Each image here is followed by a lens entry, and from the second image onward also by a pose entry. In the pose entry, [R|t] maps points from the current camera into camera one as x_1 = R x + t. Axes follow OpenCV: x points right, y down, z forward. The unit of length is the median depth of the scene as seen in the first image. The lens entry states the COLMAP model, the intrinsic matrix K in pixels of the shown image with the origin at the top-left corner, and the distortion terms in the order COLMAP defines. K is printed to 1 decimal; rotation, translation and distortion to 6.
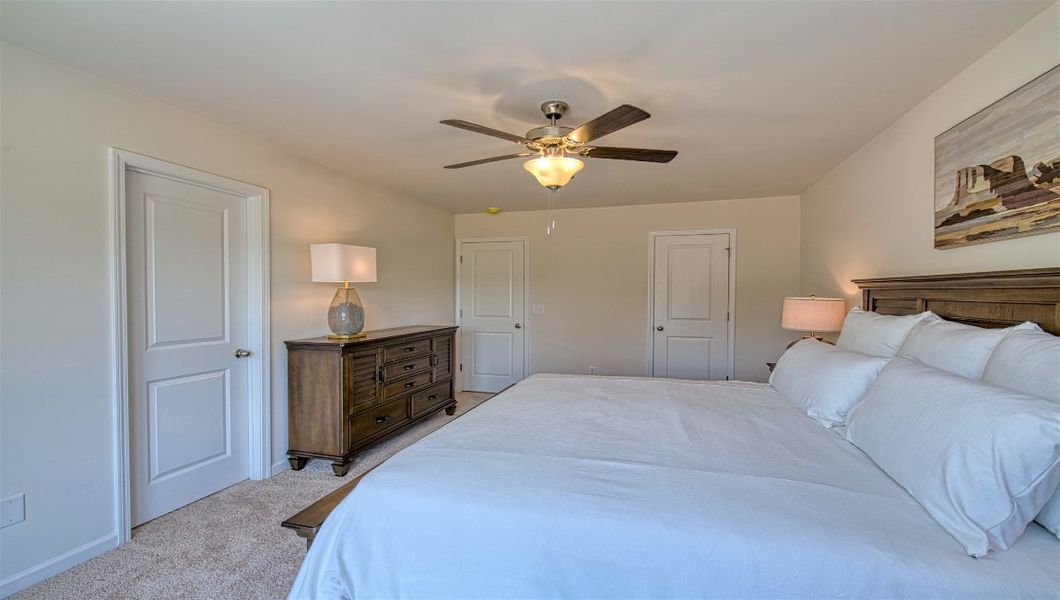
lens RADIAL K [[460.3, 0, 536.2], [0, 460.3, 300.4], [0, 0, 1]] dist [0.000989, -0.000744]
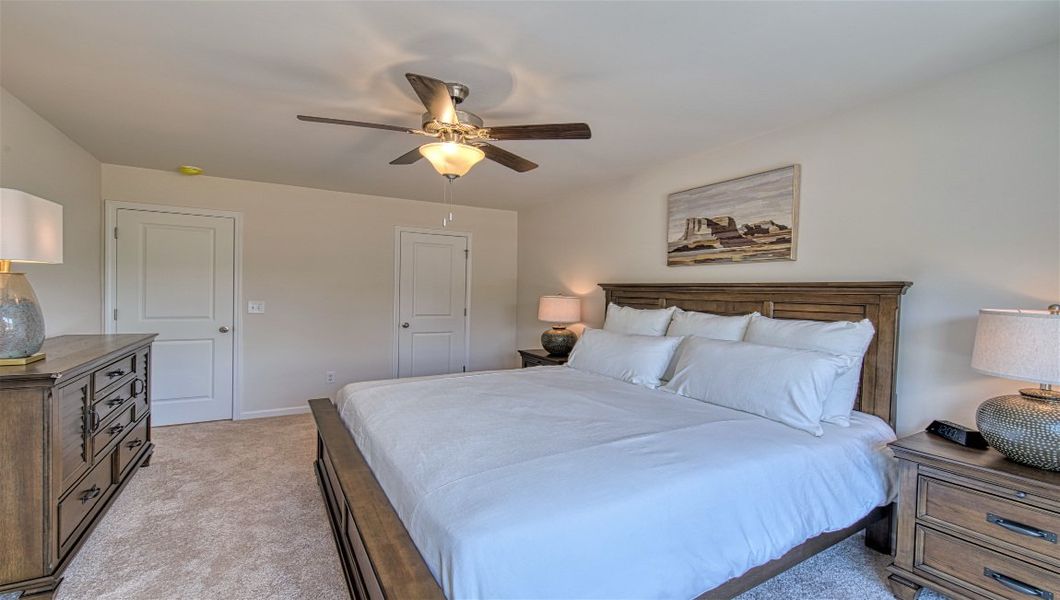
lens RADIAL K [[460.3, 0, 536.2], [0, 460.3, 300.4], [0, 0, 1]] dist [0.000989, -0.000744]
pose [[0.684898, 0.000927, 0.728638, -0.627313], [-0.007631, 0.999953, 0.005901, -0.002025], [-0.728599, -0.009602, 0.684873, 0.284172]]
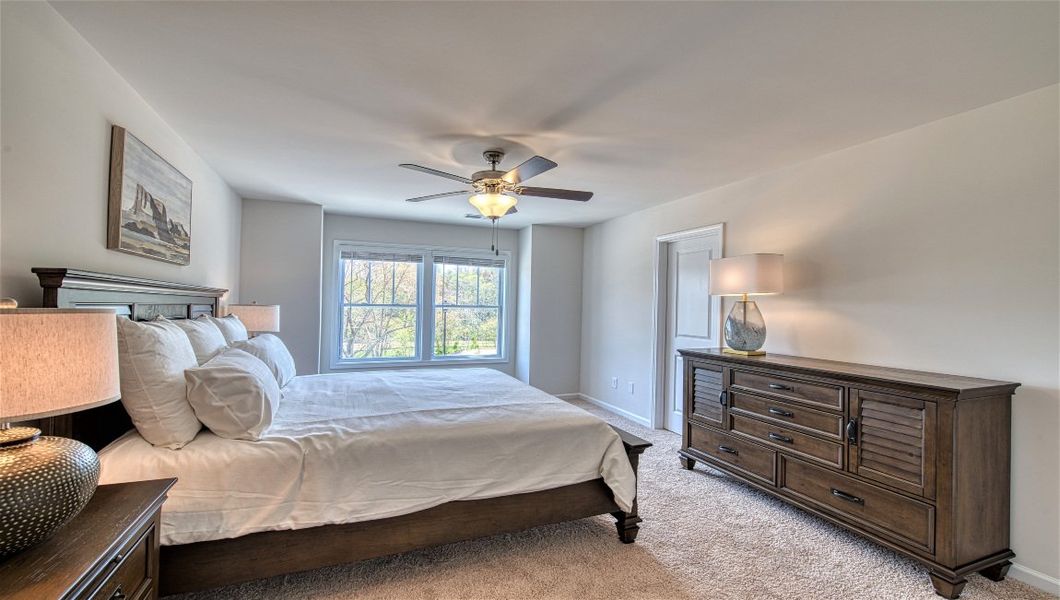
lens RADIAL K [[451.5, 0, 527.2], [0, 451.5, 300.2], [0, 0, 1]] dist [-0.000191, -0.000492]
pose [[-0.788741, -0.019214, -0.614425, 0.853900], [-0.024260, 0.999706, -0.000120, -0.032244], [0.614246, 0.014811, -0.788975, 2.428274]]
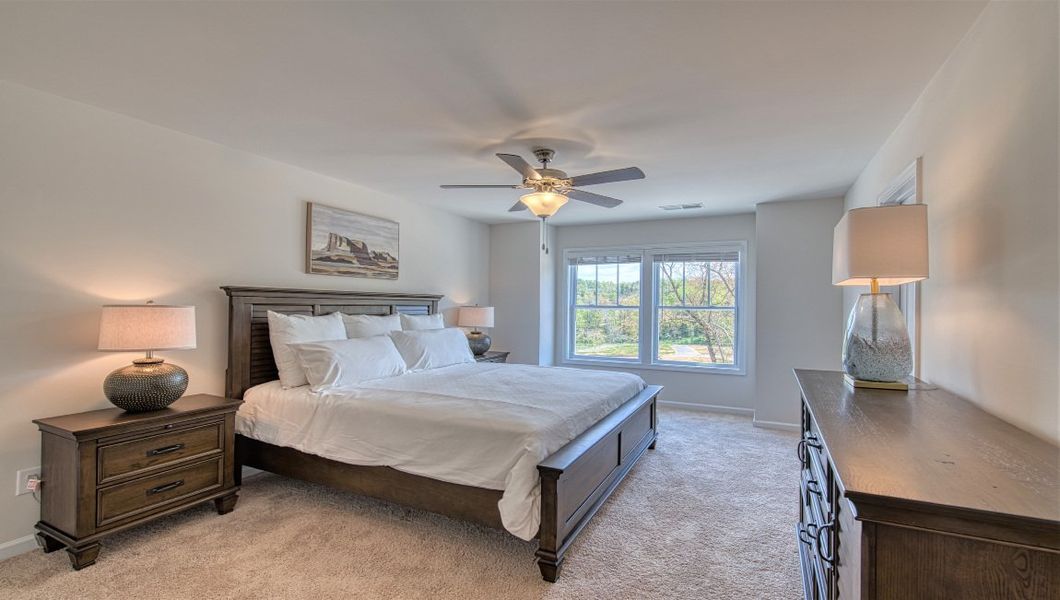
lens RADIAL K [[460.3, 0, 536.2], [0, 460.3, 300.4], [0, 0, 1]] dist [0.000989, -0.000744]
pose [[-0.985511, -0.007160, 0.169463, -0.181375], [-0.006139, 0.999960, 0.006551, -0.035999], [-0.169503, 0.005416, -0.985515, 2.671361]]
